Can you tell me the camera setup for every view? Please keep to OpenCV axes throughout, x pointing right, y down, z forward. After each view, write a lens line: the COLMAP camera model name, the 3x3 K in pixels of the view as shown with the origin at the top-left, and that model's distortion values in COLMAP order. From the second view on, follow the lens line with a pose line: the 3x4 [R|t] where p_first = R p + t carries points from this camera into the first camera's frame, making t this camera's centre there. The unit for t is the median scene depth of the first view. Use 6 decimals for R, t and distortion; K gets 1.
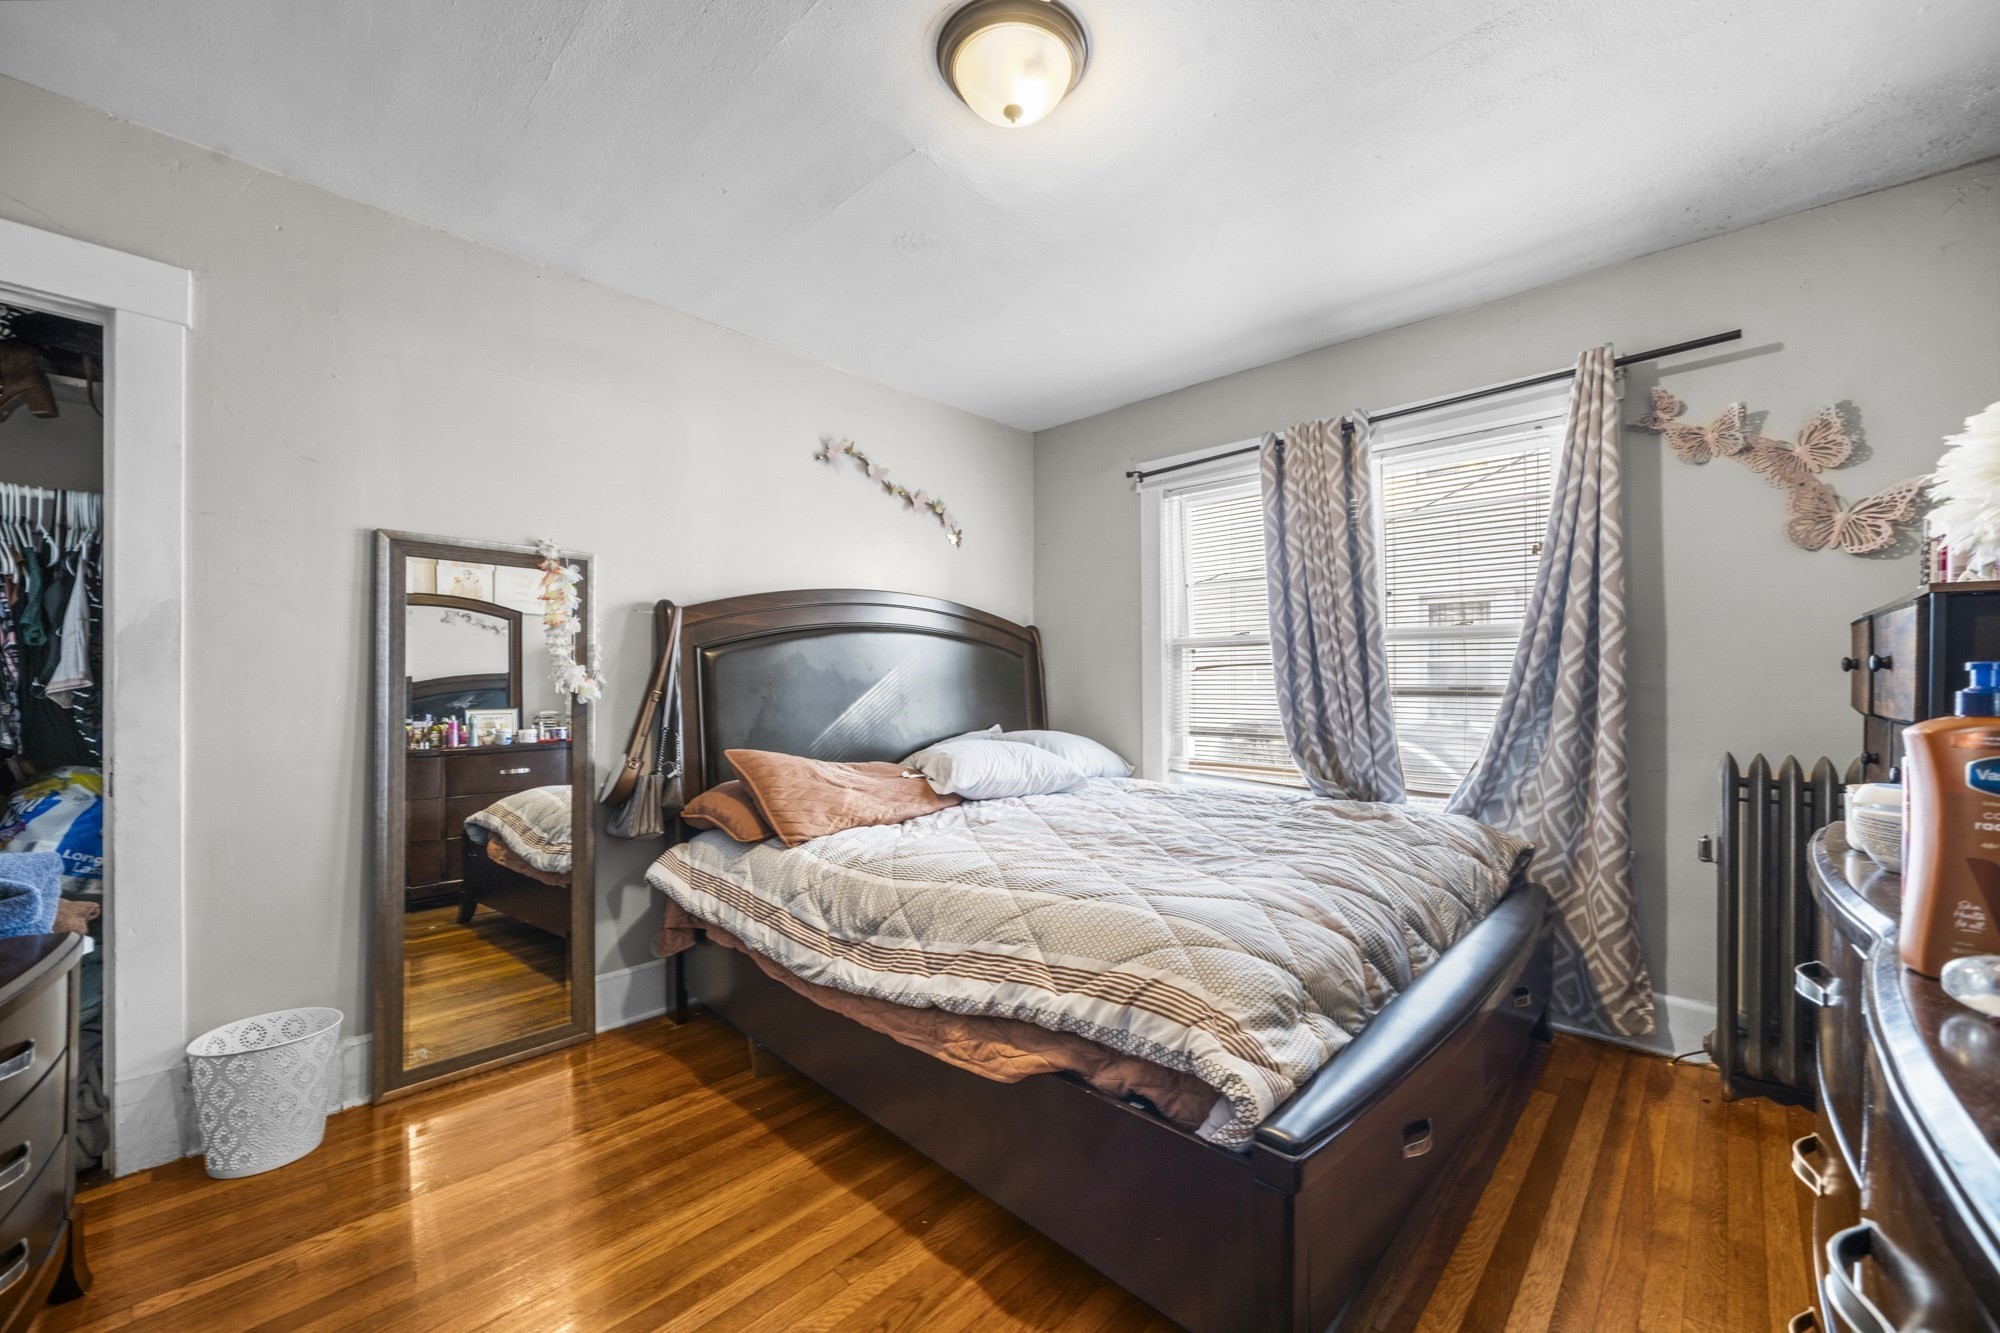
lens RADIAL K [[779.1, 0, 1001.1], [0, 779.1, 675.4], [0, 0, 1]] dist [0.000241, -0.000103]
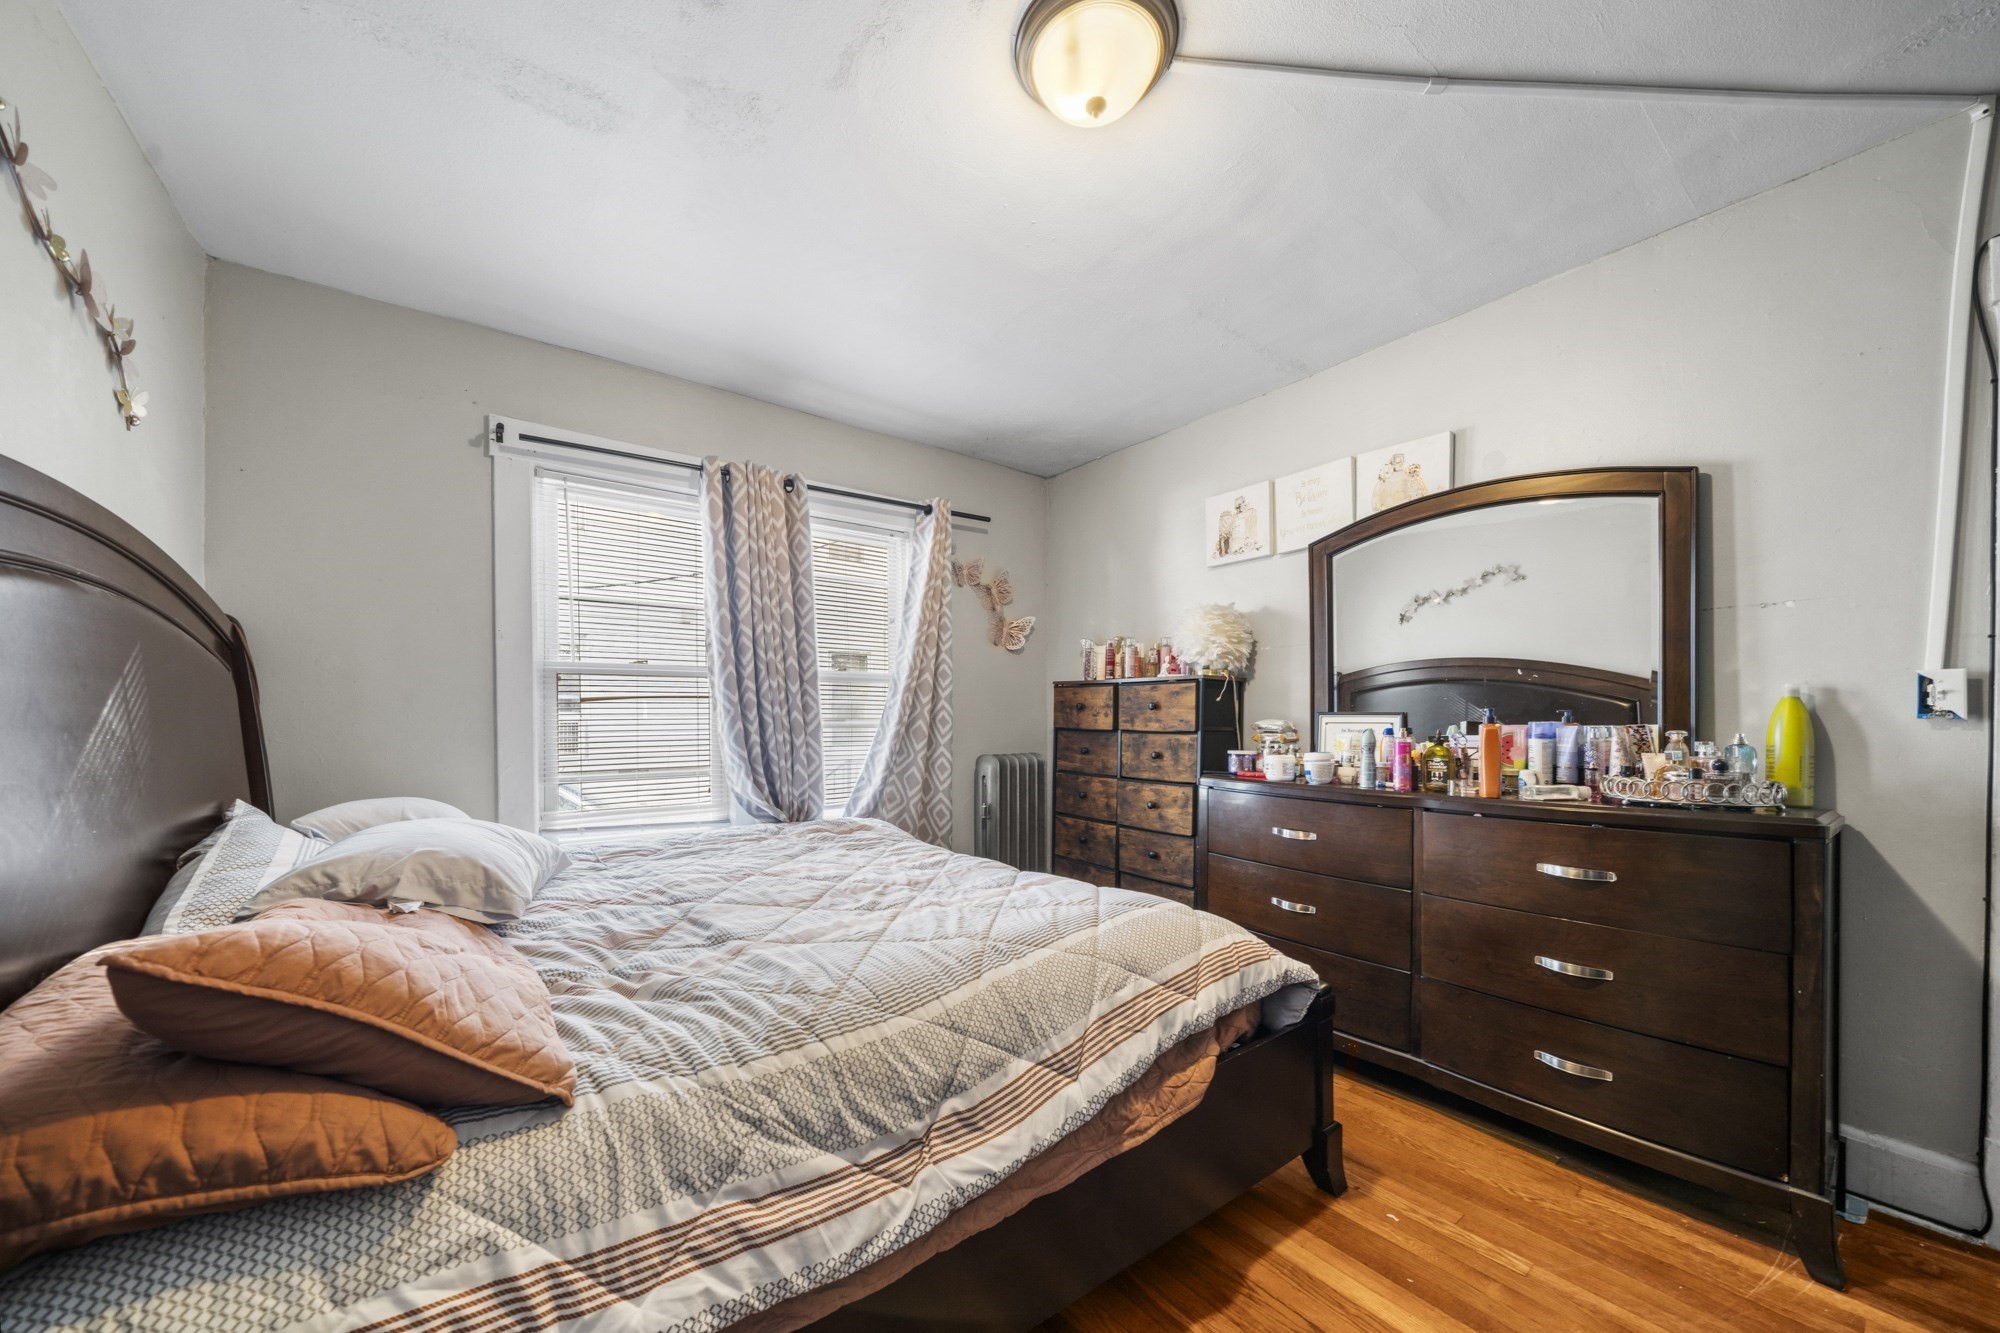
lens RADIAL K [[692.2, 0, 982.6], [0, 692.2, 718.9], [0, 0, 1]] dist [-0.006610, 0.000421]
pose [[0.183177, -0.005956, 0.983062, -0.662227], [-0.006218, 0.999955, 0.007217, 0.005715], [-0.983060, -0.007435, 0.183131, 0.784609]]
